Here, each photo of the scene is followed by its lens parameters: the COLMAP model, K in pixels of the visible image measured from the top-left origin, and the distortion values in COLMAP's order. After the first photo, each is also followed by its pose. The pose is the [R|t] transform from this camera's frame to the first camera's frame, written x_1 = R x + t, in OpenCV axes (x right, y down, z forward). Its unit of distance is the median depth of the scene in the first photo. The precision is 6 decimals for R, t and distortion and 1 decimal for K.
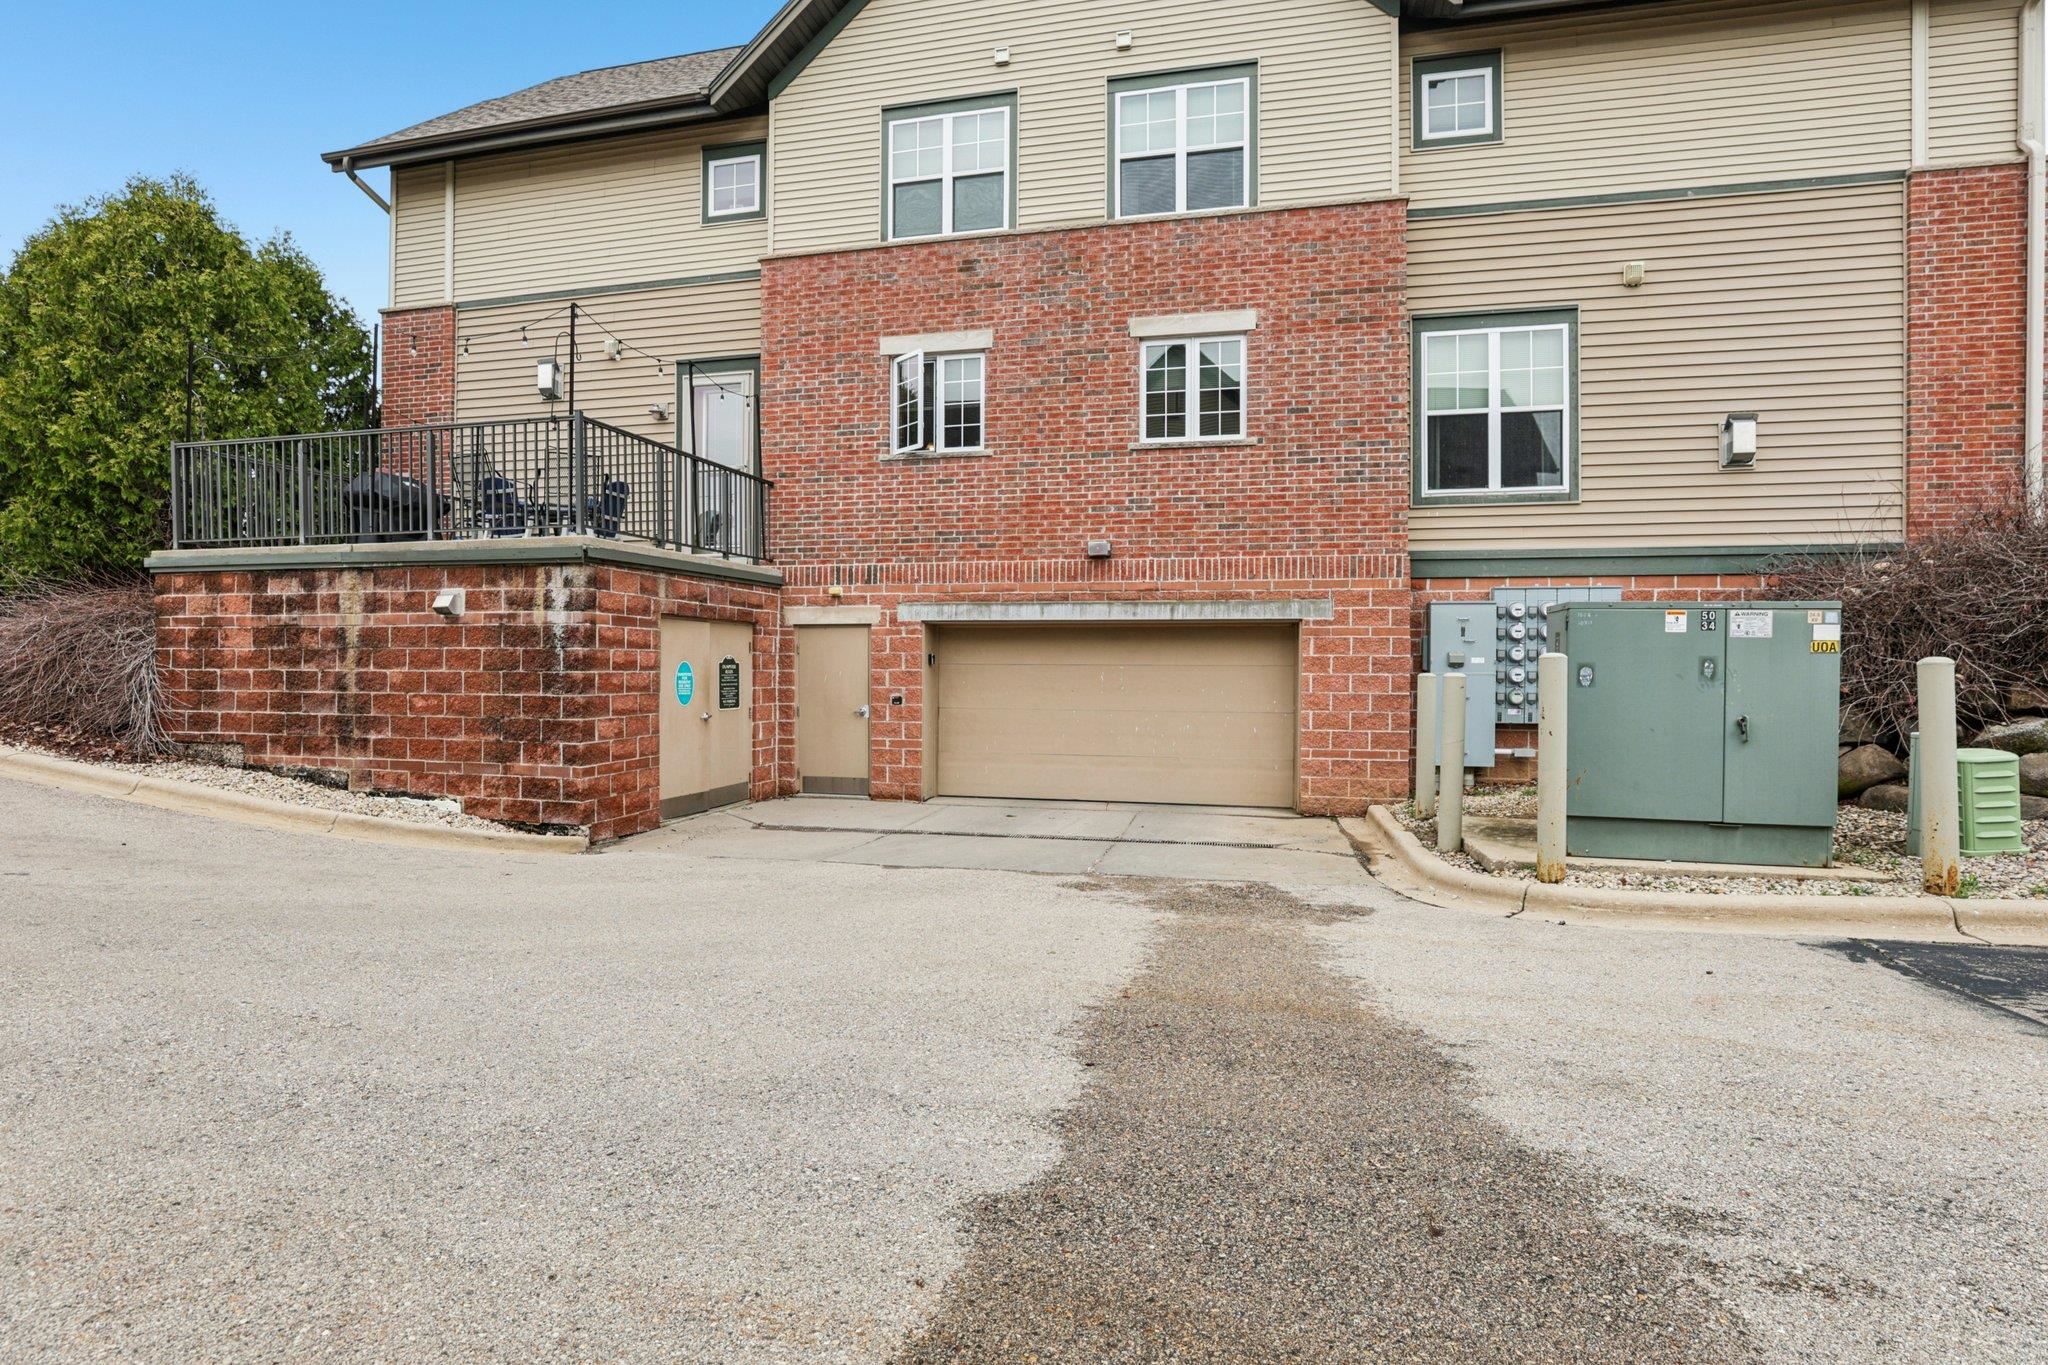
lens RADIAL K [[997.6, 0, 1009.2], [0, 997.6, 686.4], [0, 0, 1]] dist [-0.038560, 0.011019]
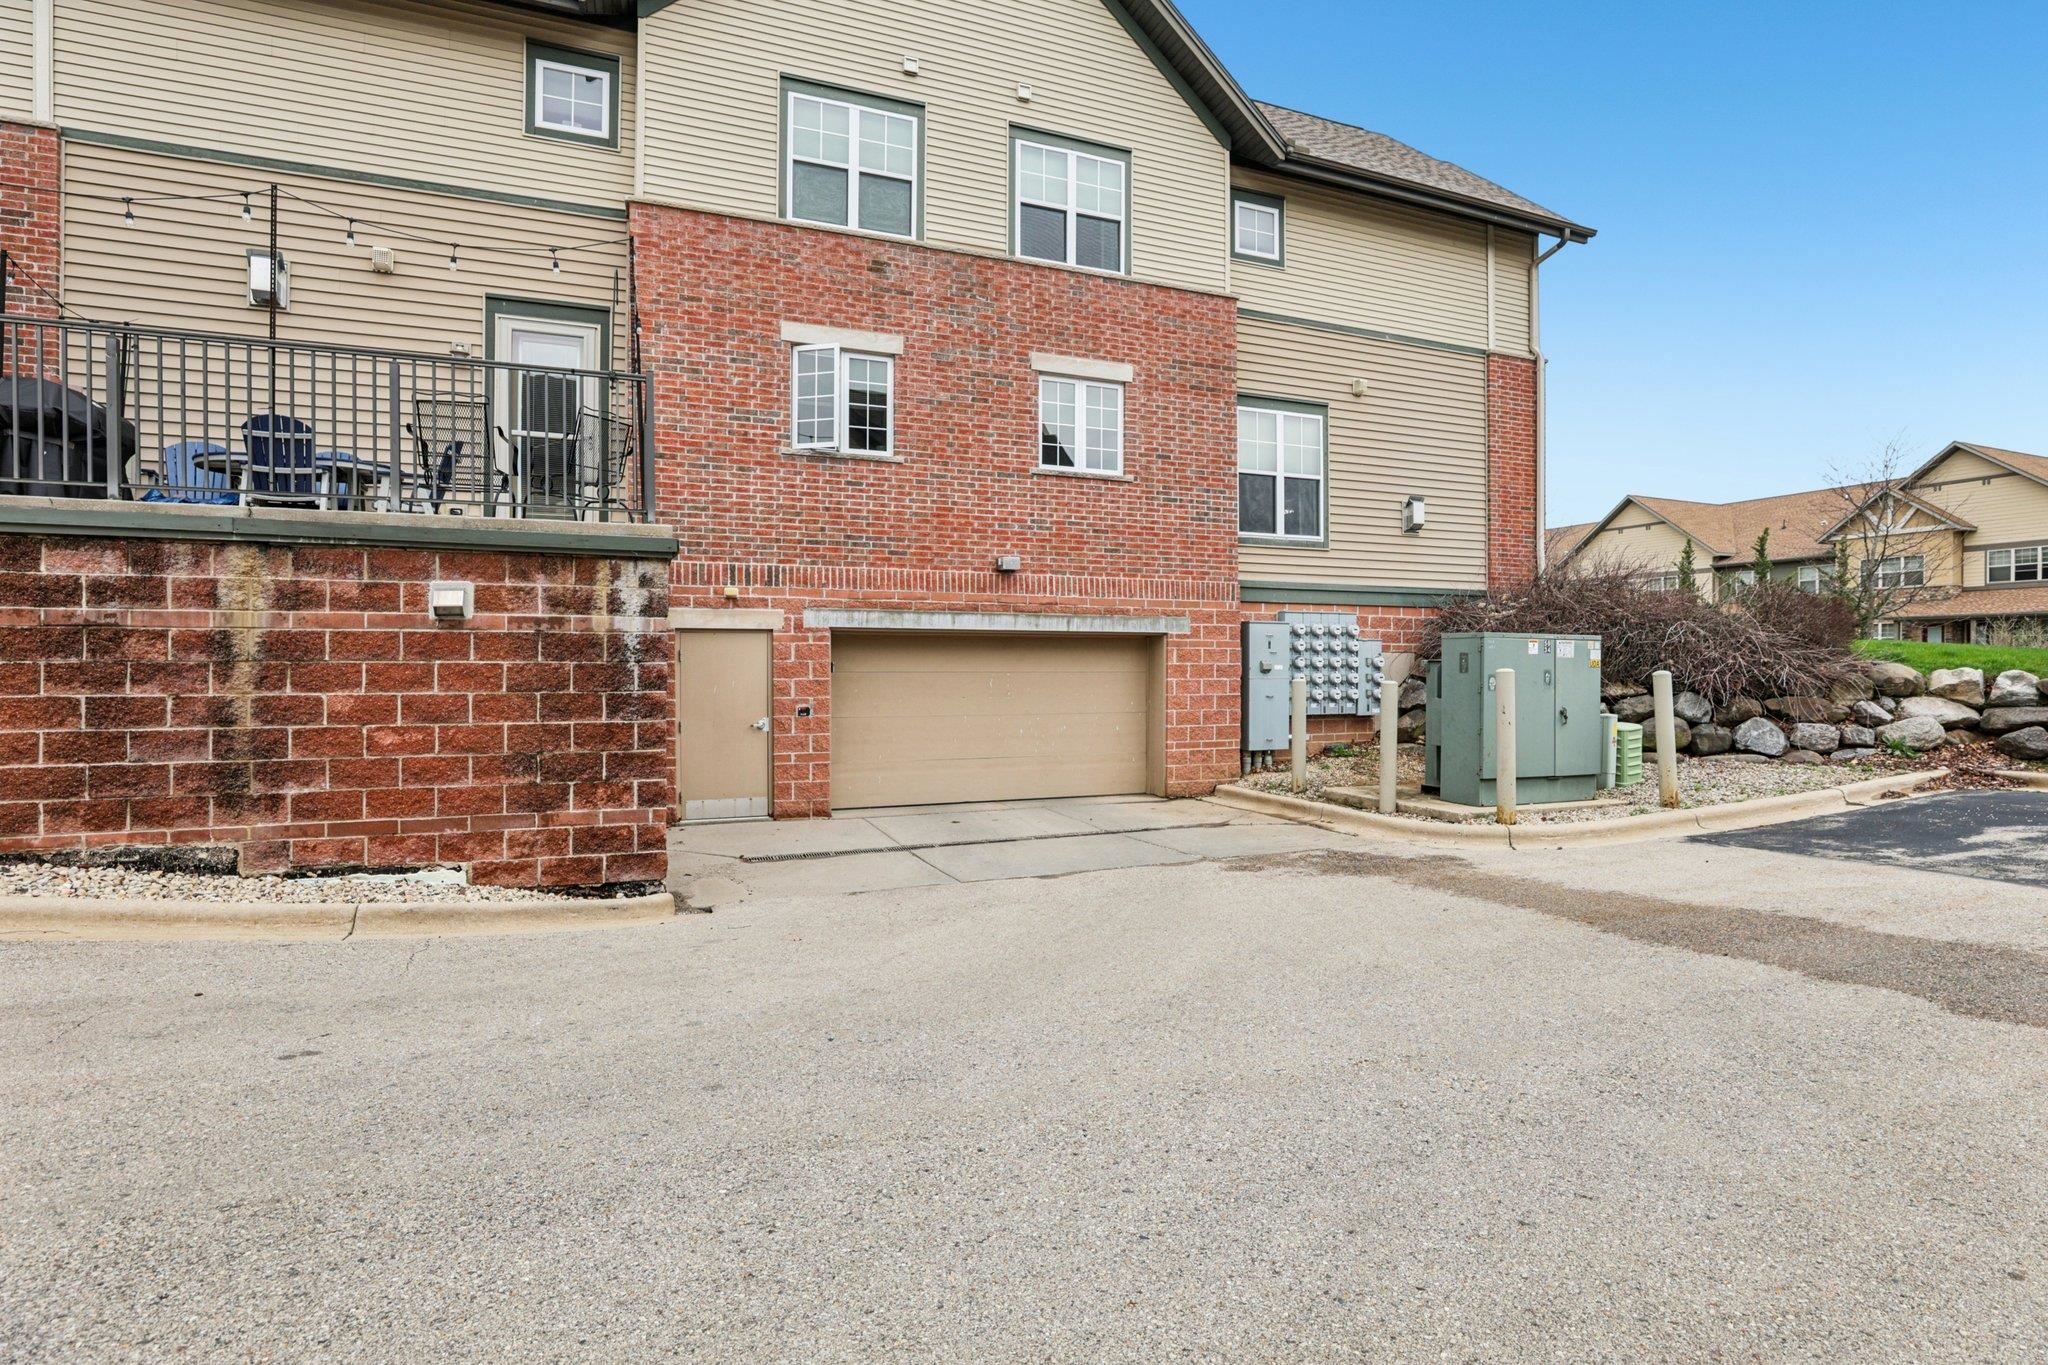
lens RADIAL K [[997.6, 0, 1027.5], [0, 997.6, 673.2], [0, 0, 1]] dist [-0.038560, 0.011019]
pose [[0.815054, -0.009279, 0.579311, -0.537981], [0.012264, 0.999924, -0.001238, -0.020469], [-0.579255, 0.008113, 0.815106, 0.128162]]
